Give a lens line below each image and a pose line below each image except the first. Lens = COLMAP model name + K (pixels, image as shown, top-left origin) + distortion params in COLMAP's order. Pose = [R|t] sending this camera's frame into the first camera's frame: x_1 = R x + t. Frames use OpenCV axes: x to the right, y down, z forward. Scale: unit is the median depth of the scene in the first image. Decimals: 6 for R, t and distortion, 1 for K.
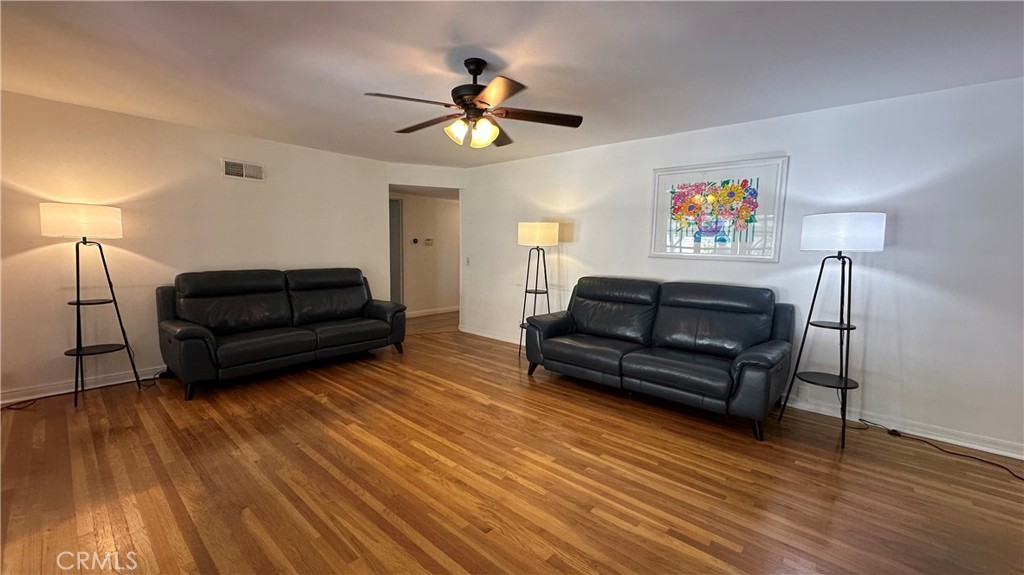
lens RADIAL K [[407.6, 0, 512.0], [0, 407.6, 287.5], [0, 0, 1]] dist [-0.003434, 0.000618]
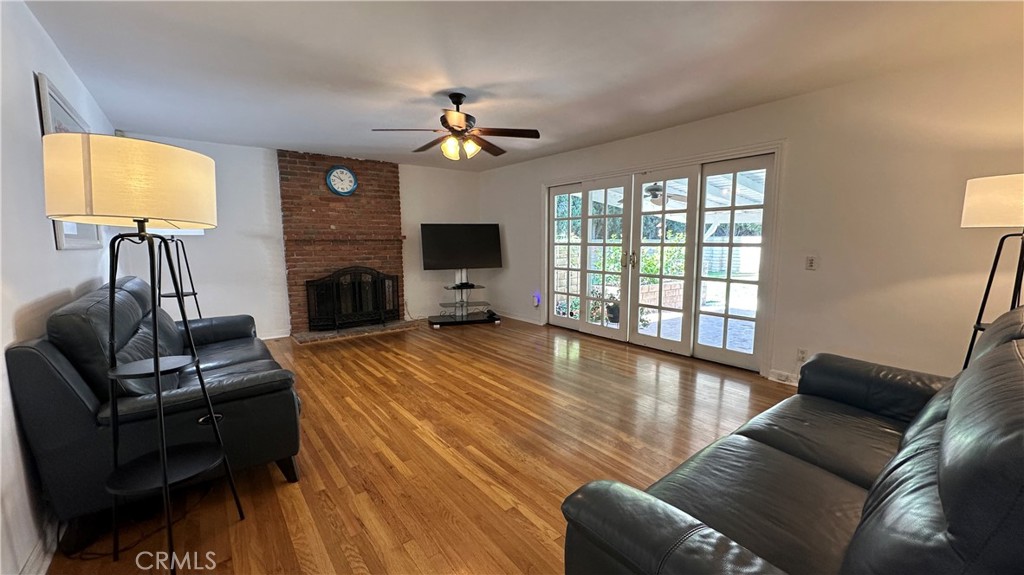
lens RADIAL K [[407.6, 0, 512.0], [0, 407.6, 287.5], [0, 0, 1]] dist [-0.003434, 0.000618]
pose [[-0.980701, -0.029338, 0.193300, -0.492296], [0.015303, 0.974126, 0.225485, -0.215676], [-0.194914, 0.224092, -0.954878, 2.132599]]
